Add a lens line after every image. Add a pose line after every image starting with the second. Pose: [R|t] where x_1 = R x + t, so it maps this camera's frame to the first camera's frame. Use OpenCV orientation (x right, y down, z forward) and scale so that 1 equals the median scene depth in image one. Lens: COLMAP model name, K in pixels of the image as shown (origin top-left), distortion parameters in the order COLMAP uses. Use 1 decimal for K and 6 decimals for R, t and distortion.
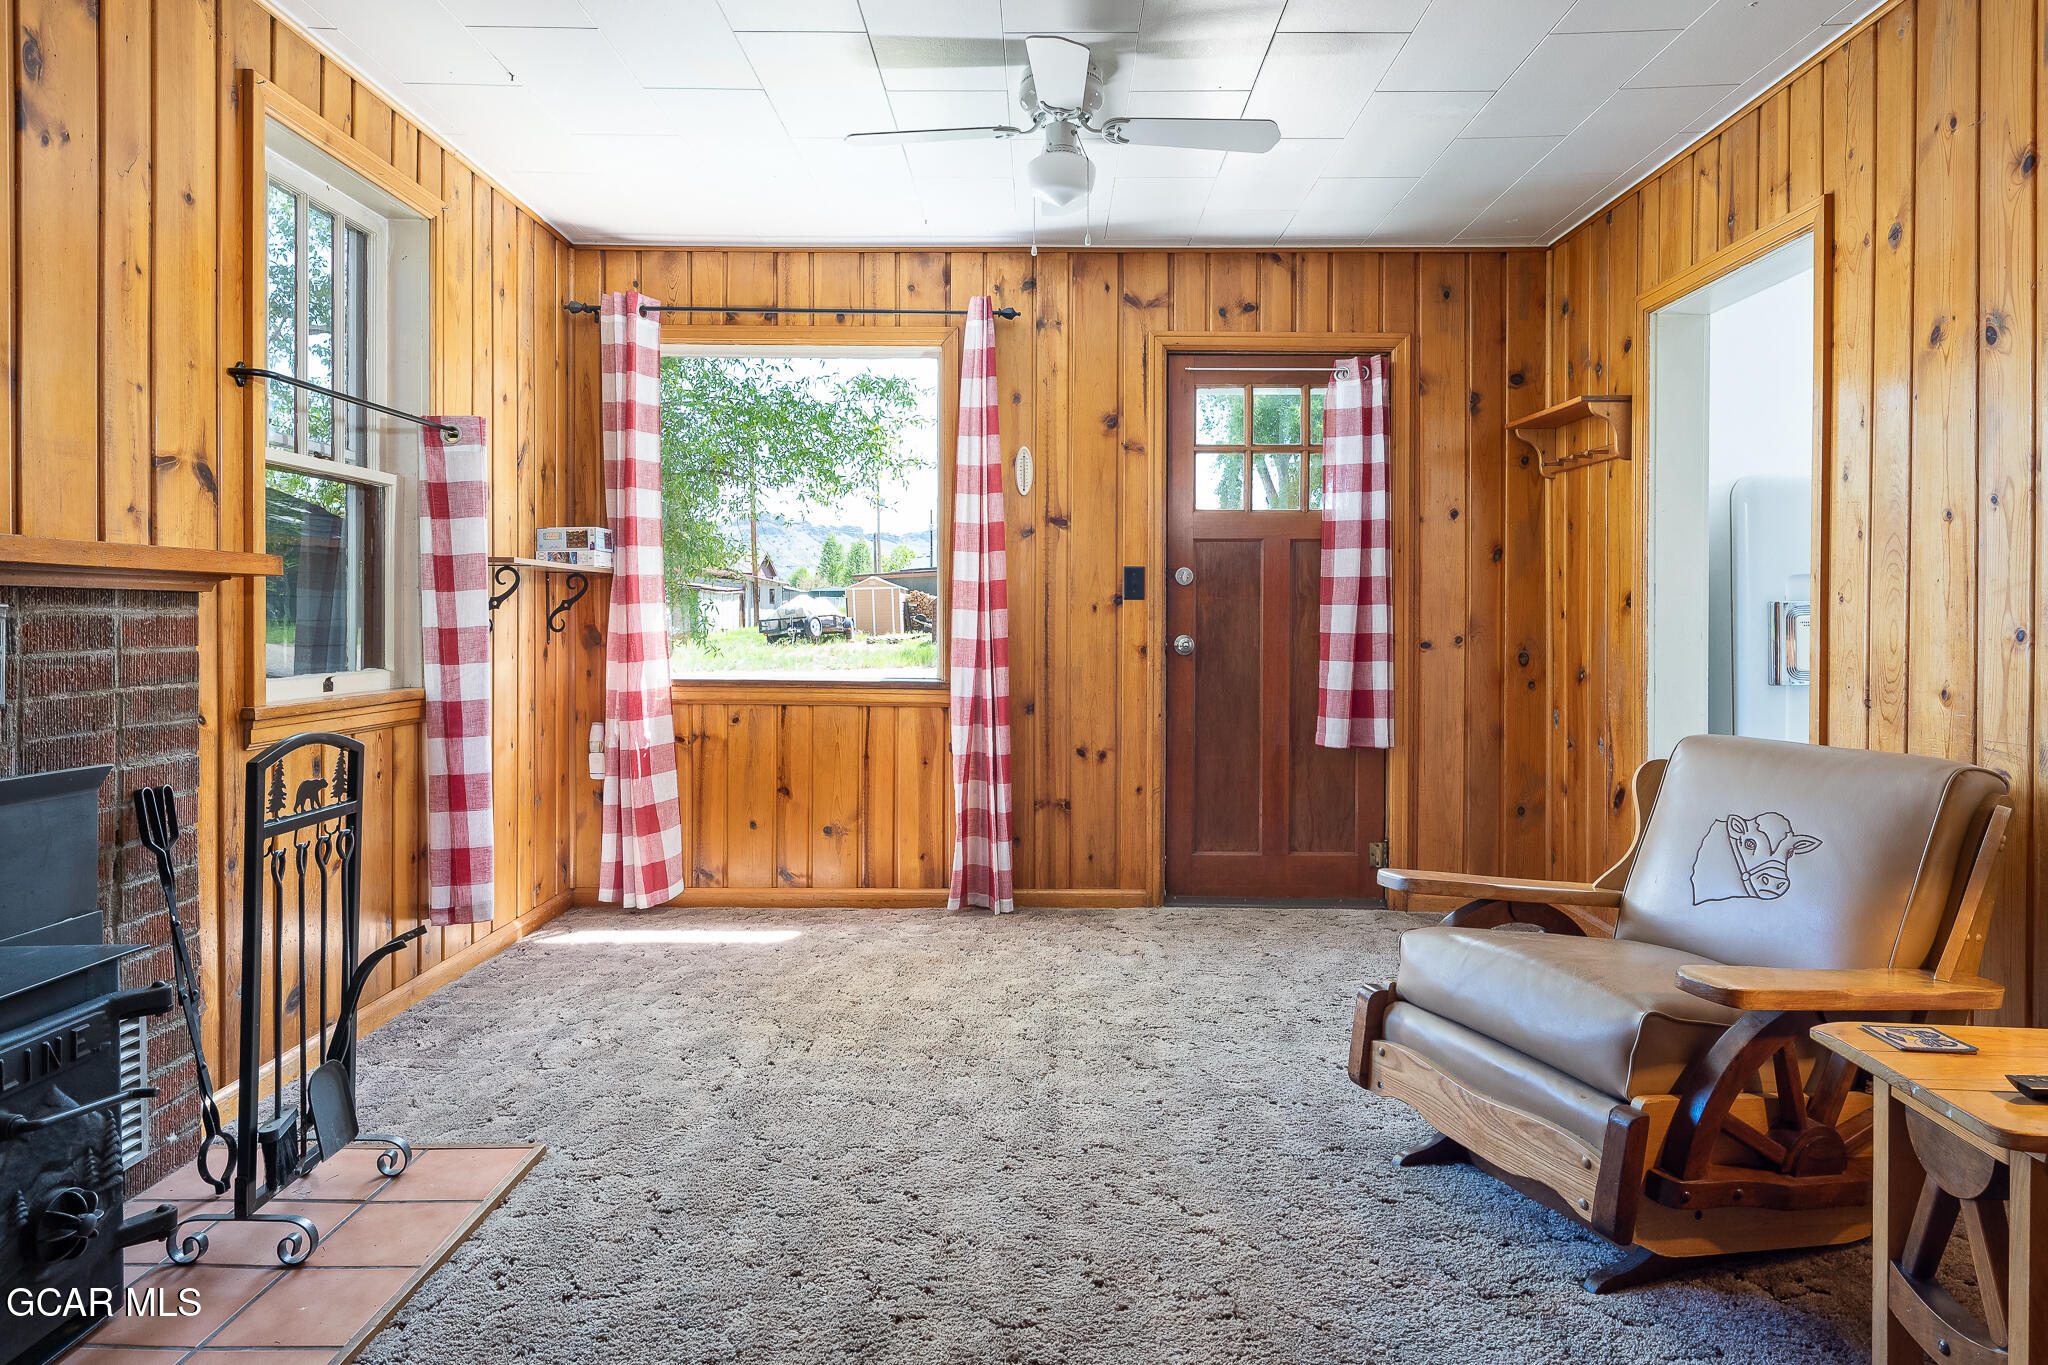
lens RADIAL K [[1205.6, 0, 1026.0], [0, 1205.6, 629.2], [0, 0, 1]] dist [-0.000380, -0.001834]
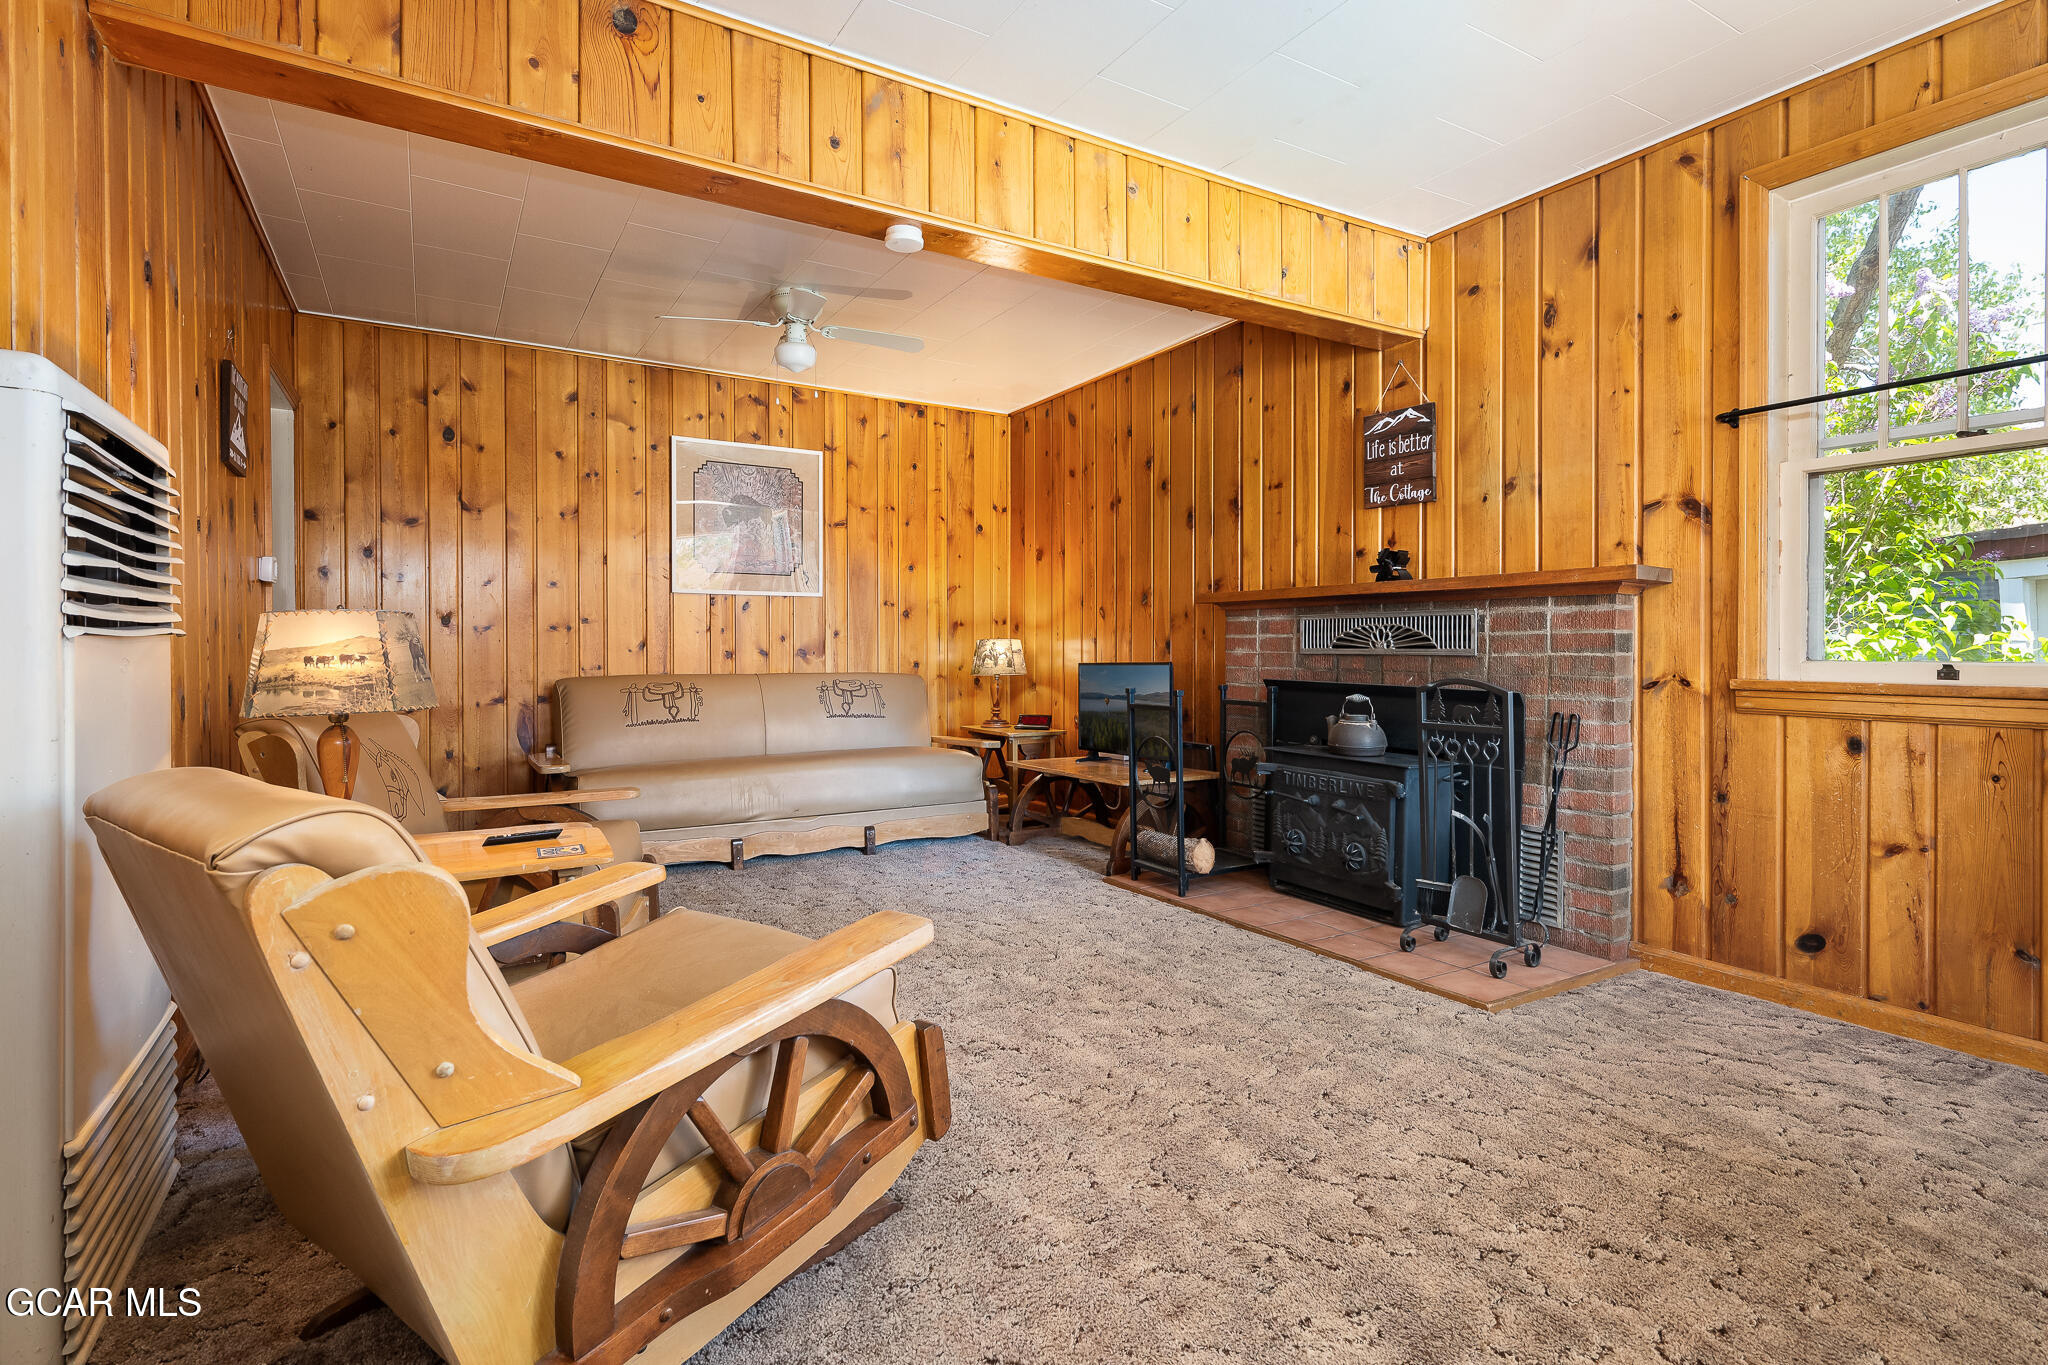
lens RADIAL K [[989.9, 0, 1024.5], [0, 989.9, 654.7], [0, 0, 1]] dist [-0.000300, -0.000061]
pose [[-0.851102, 0.004048, -0.524985, 0.329957], [-0.005393, 0.999850, 0.016453, 0.015990], [0.524973, 0.016835, -0.850952, 0.909009]]
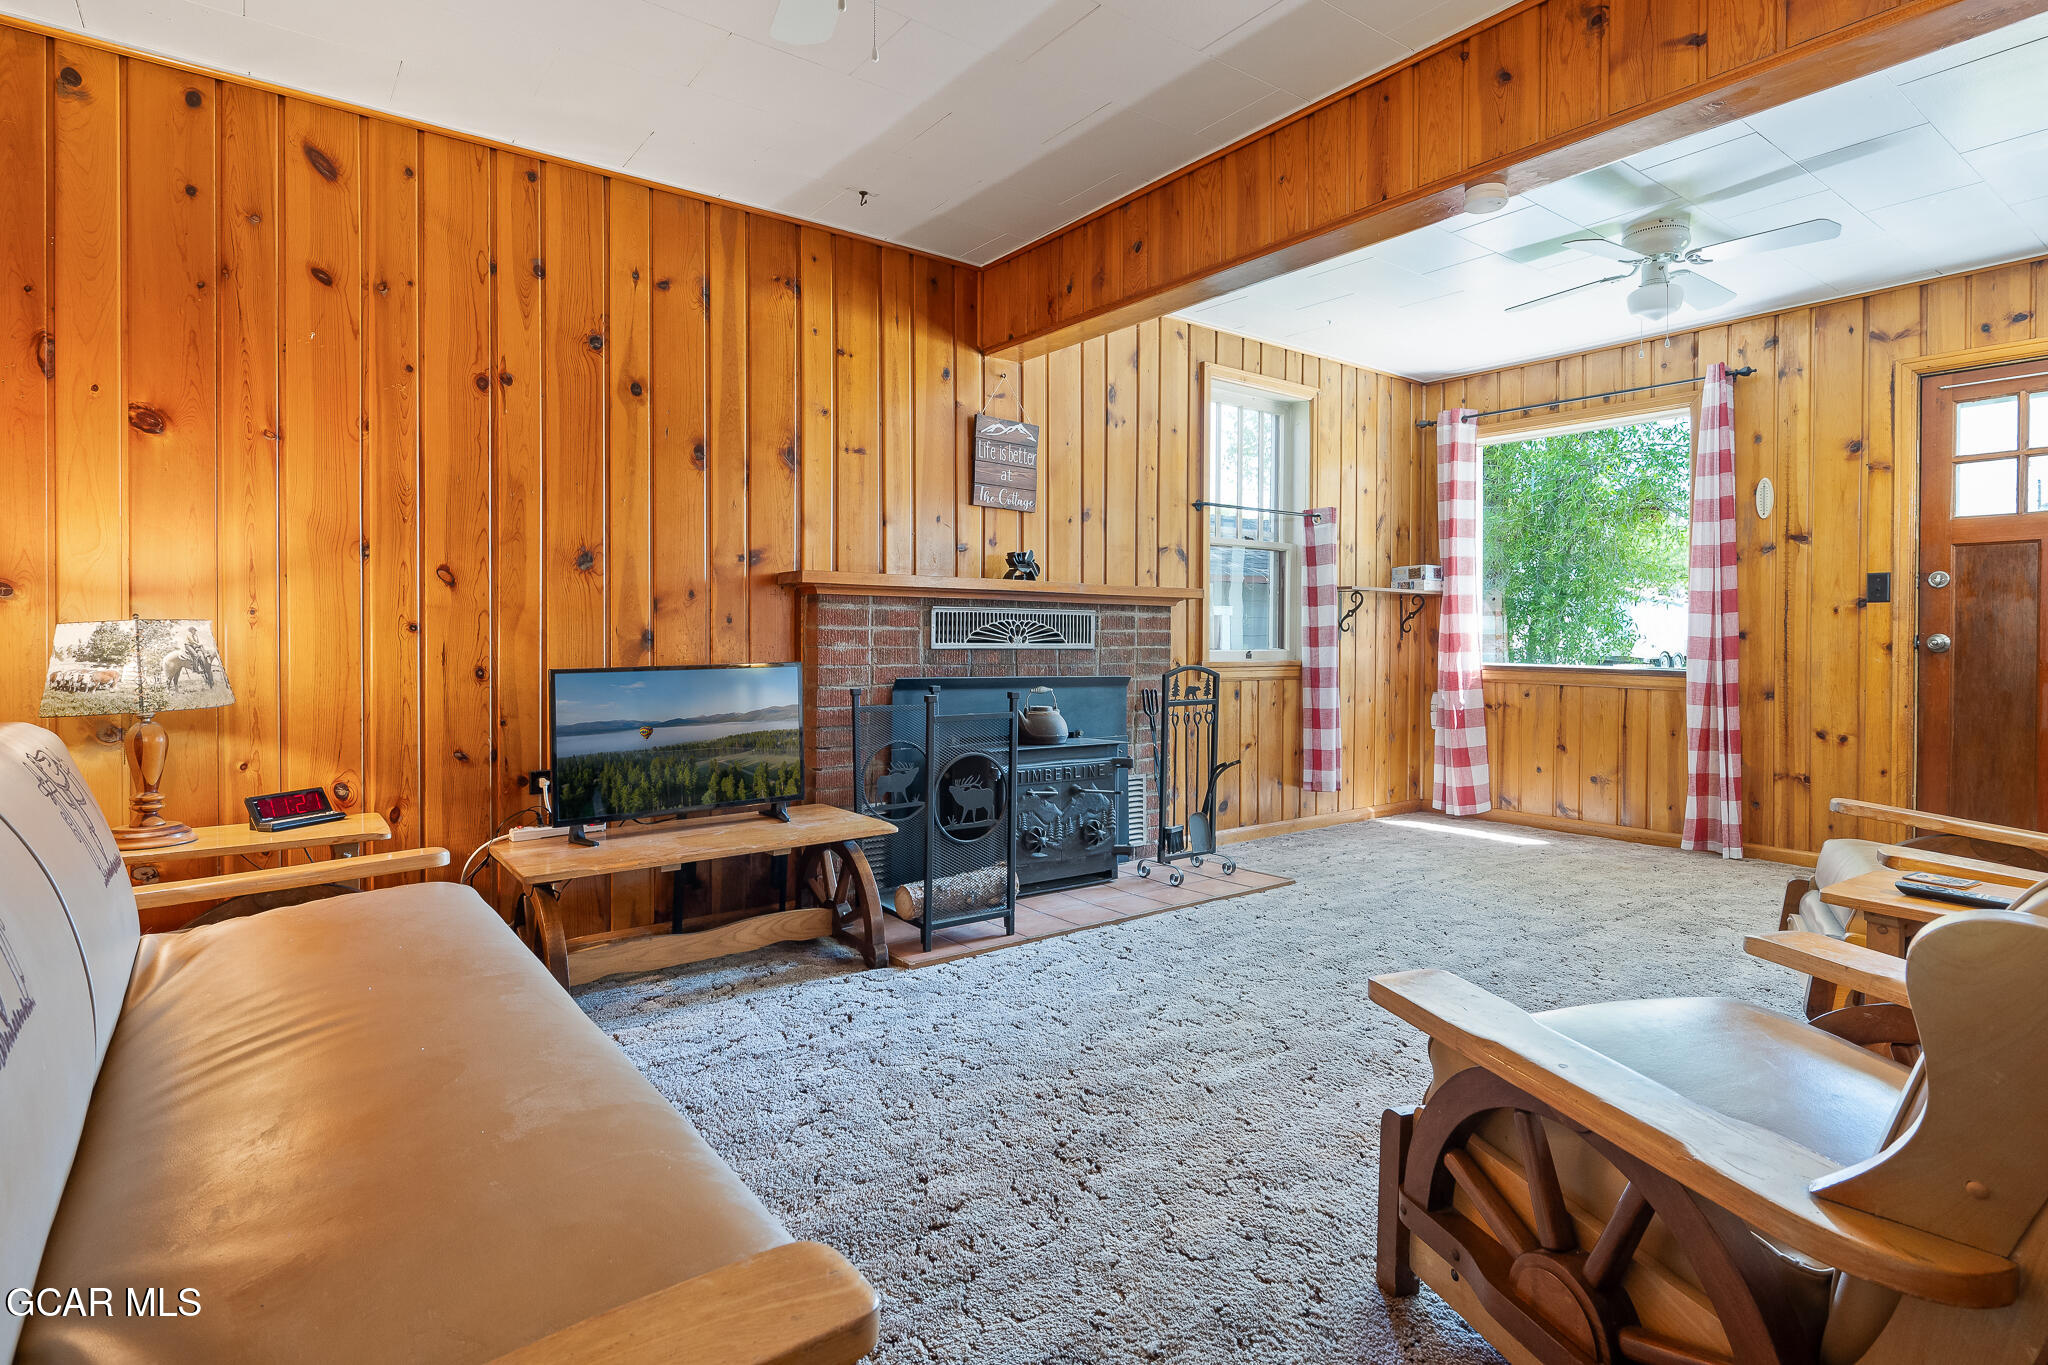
lens RADIAL K [[1041.9, 0, 1025.3], [0, 1041.9, 647.3], [0, 0, 1]] dist [-0.001613, -0.000607]
pose [[0.610335, 0.006446, -0.792117, 0.380727], [-0.011151, 0.999938, -0.000455, 0.027256], [0.792065, 0.009111, 0.610369, -0.225134]]
